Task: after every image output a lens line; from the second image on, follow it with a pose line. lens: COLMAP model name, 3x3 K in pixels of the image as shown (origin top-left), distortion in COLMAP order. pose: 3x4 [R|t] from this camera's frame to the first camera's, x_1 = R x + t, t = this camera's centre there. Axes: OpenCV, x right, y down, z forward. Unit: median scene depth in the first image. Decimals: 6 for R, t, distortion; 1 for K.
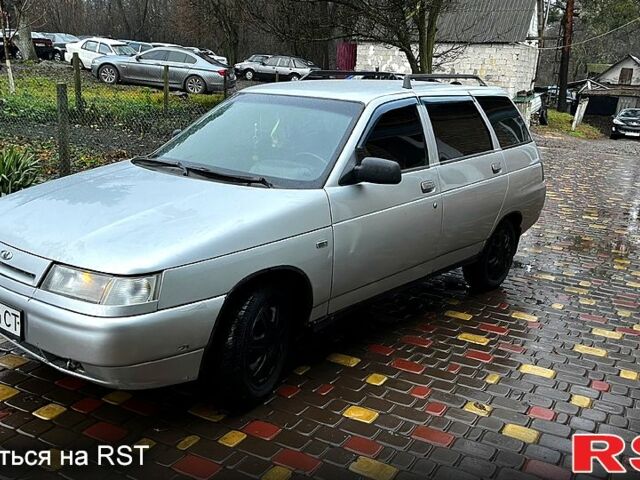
lens RADIAL K [[624.7, 0, 330.7], [0, 624.7, 240.7], [0, 0, 1]] dist [0.039100, 0.000000]
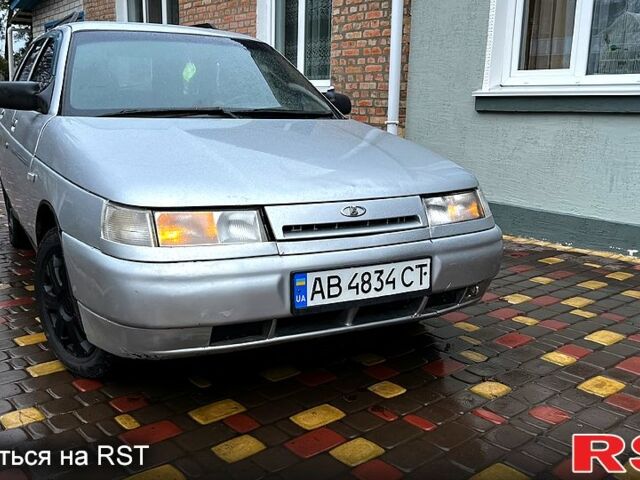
lens RADIAL K [[624.7, 0, 321.1], [0, 624.7, 234.7], [0, 0, 1]] dist [0.039100, 0.000000]
pose [[0.385313, -0.224340, 0.895101, -1.043064], [0.228618, 0.962966, 0.142937, -0.058007], [-0.894018, 0.149560, 0.422332, 0.616924]]
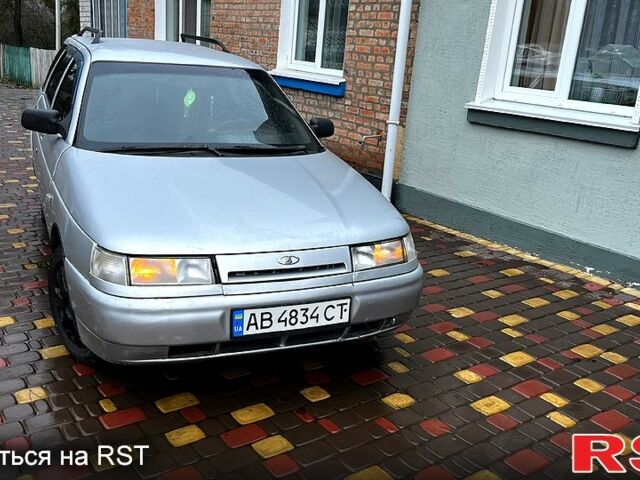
lens RADIAL K [[624.7, 0, 315.7], [0, 624.7, 238.8], [0, 0, 1]] dist [0.039100, 0.000000]
pose [[0.462211, -0.272861, 0.843746, -1.113114], [0.172609, 0.960967, 0.216213, -0.179957], [-0.869809, 0.045703, 0.491268, 0.420596]]
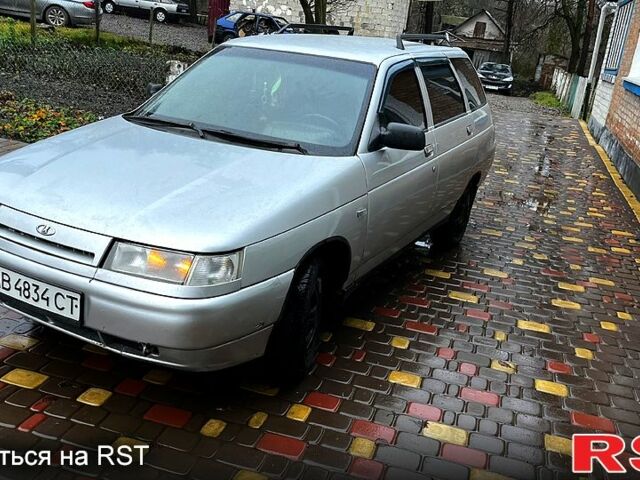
lens RADIAL K [[624.7, 0, 320.7], [0, 624.7, 239.7], [0, 0, 1]] dist [0.039100, 0.000000]
pose [[0.980120, -0.016189, 0.197745, -0.264649], [-0.000563, 0.996434, 0.084370, -0.034005], [-0.198406, -0.082804, 0.976616, 0.041813]]
